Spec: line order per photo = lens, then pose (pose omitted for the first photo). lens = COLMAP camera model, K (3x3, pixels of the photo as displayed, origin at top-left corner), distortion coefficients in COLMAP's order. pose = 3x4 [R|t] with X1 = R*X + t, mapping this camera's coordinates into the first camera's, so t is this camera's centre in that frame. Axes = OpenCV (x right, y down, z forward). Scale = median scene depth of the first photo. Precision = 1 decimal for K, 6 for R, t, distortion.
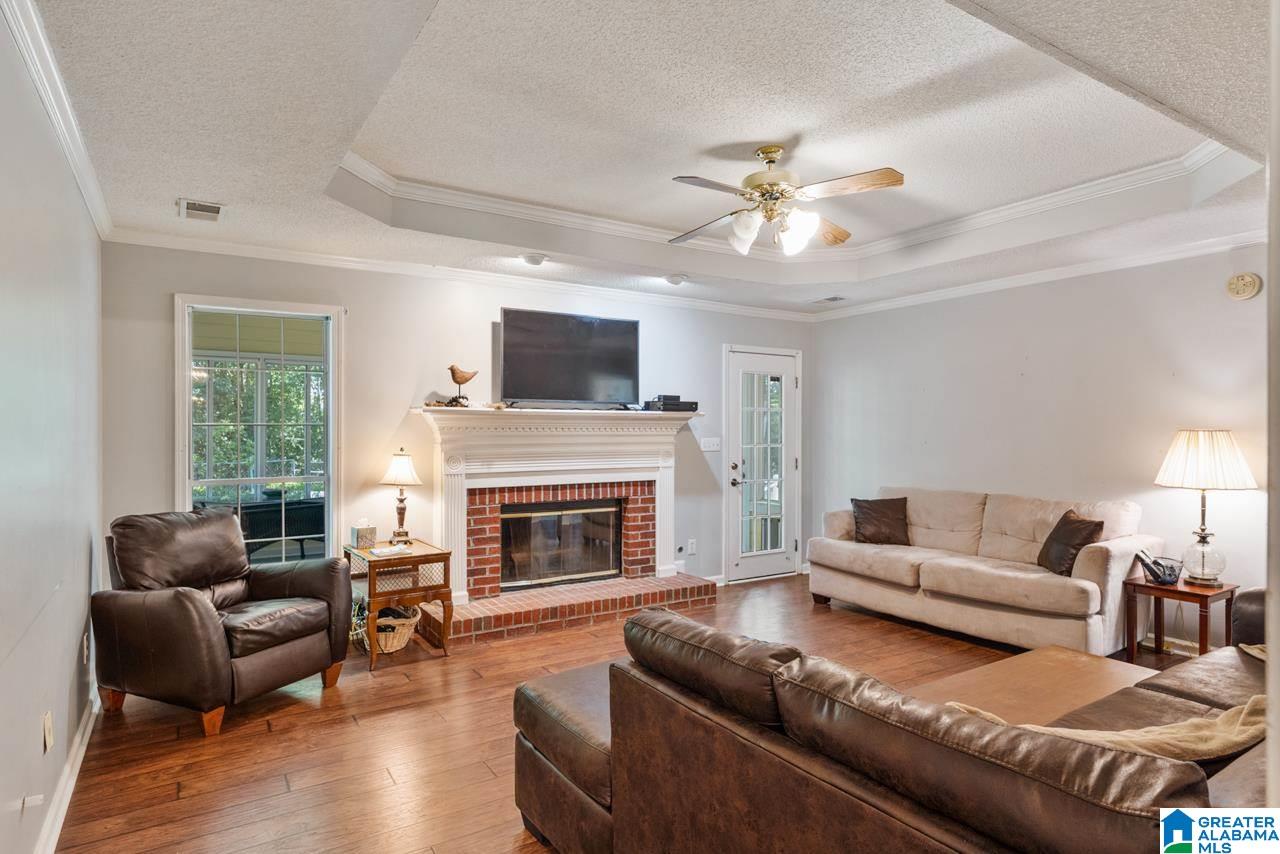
lens RADIAL K [[718.1, 0, 641.1], [0, 718.1, 424.4], [0, 0, 1]] dist [0.002795, 0.000096]
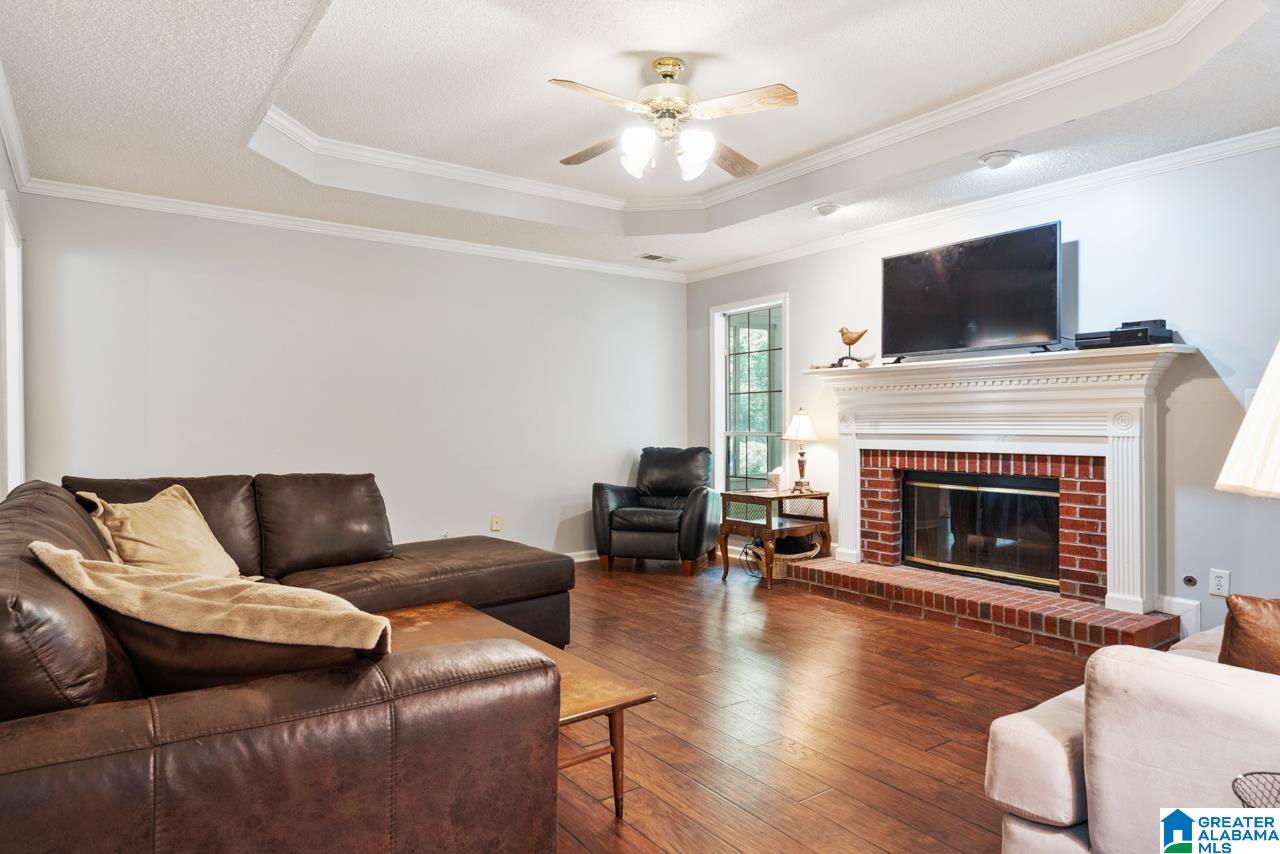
lens RADIAL K [[793.8, 0, 642.0], [0, 793.8, 429.4], [0, 0, 1]] dist [0.040298, -0.000216]
pose [[0.056566, 0.008473, -0.998363, 0.819490], [0.010530, 0.999903, 0.009083, 0.048064], [0.998343, -0.011026, 0.056472, 0.620384]]
